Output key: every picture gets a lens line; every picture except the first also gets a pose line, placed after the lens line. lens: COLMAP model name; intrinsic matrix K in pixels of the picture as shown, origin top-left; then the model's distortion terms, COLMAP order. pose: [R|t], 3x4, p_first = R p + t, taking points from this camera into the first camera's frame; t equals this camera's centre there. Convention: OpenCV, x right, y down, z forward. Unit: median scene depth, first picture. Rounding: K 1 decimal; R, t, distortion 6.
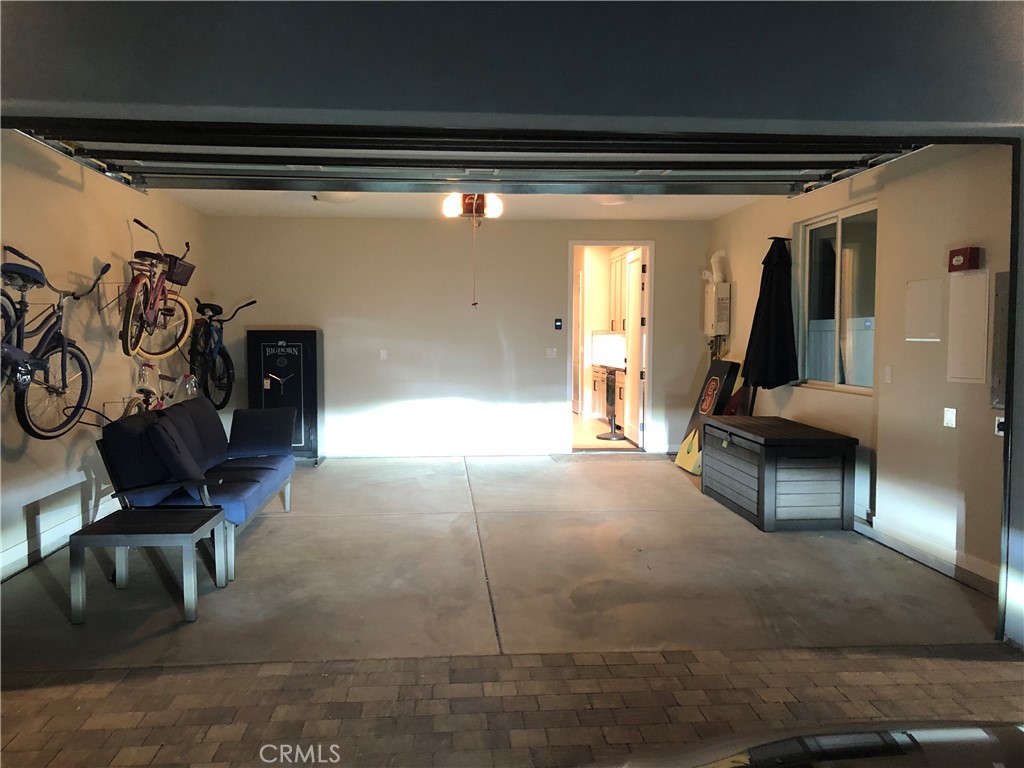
lens RADIAL K [[811.8, 0, 492.4], [0, 811.8, 383.3], [0, 0, 1]] dist [0.004236, 0.000406]
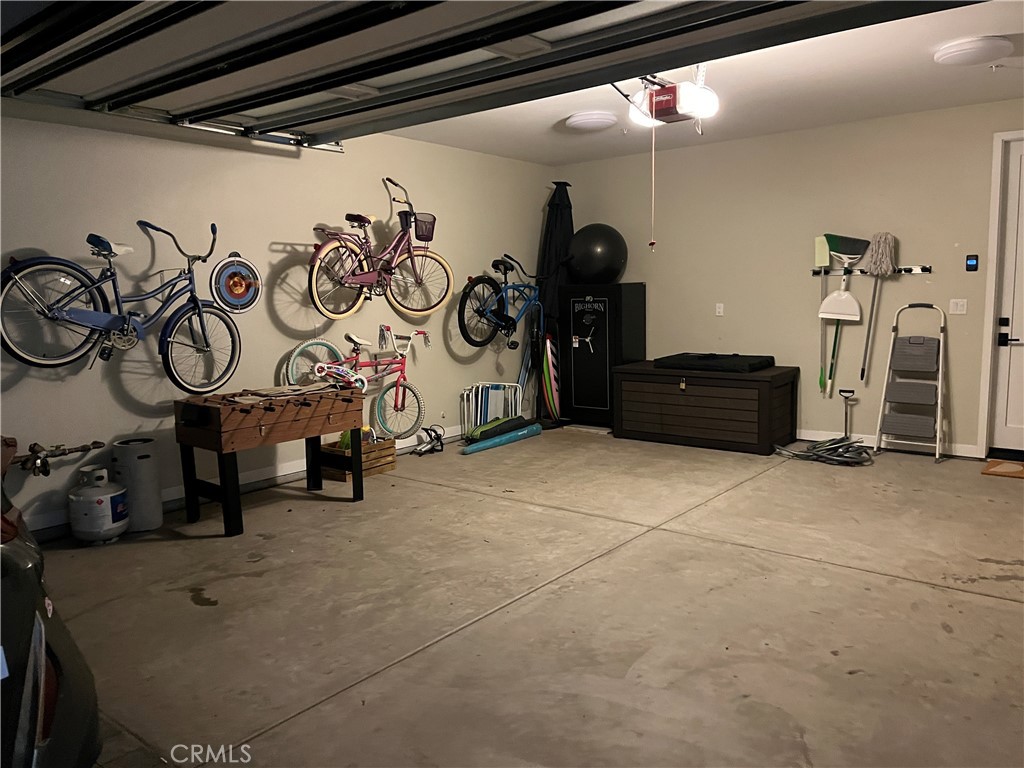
lens RADIAL K [[760.9, 0, 512.0], [0, 760.9, 384.0], [0, 0, 1]] dist [0.075545, -0.092069]
pose [[0.732588, 0.067572, -0.677310, 0.336169], [-0.018901, 0.996696, 0.078992, -0.024144], [0.680409, -0.045067, 0.731445, 0.388675]]
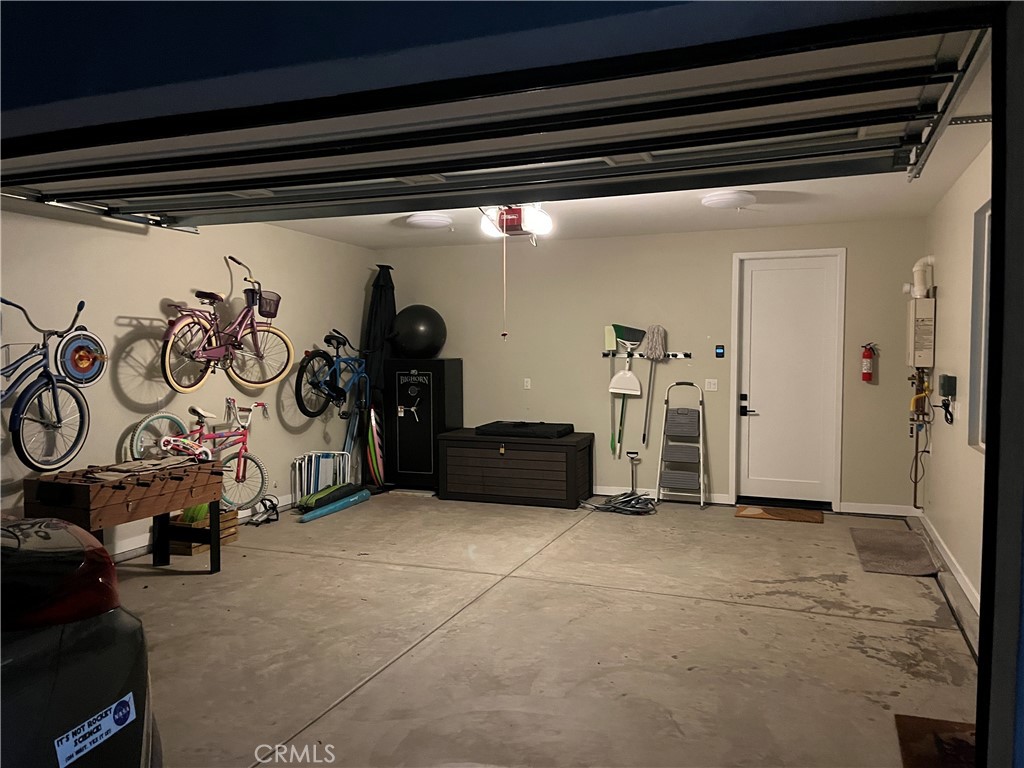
lens RADIAL K [[760.9, 0, 512.0], [0, 760.9, 384.0], [0, 0, 1]] dist [0.075545, -0.092069]
pose [[0.907076, 0.018604, -0.420556, 0.310675], [-0.024795, 0.999650, -0.009258, -0.036170], [0.420236, 0.018826, 0.907219, 0.250714]]
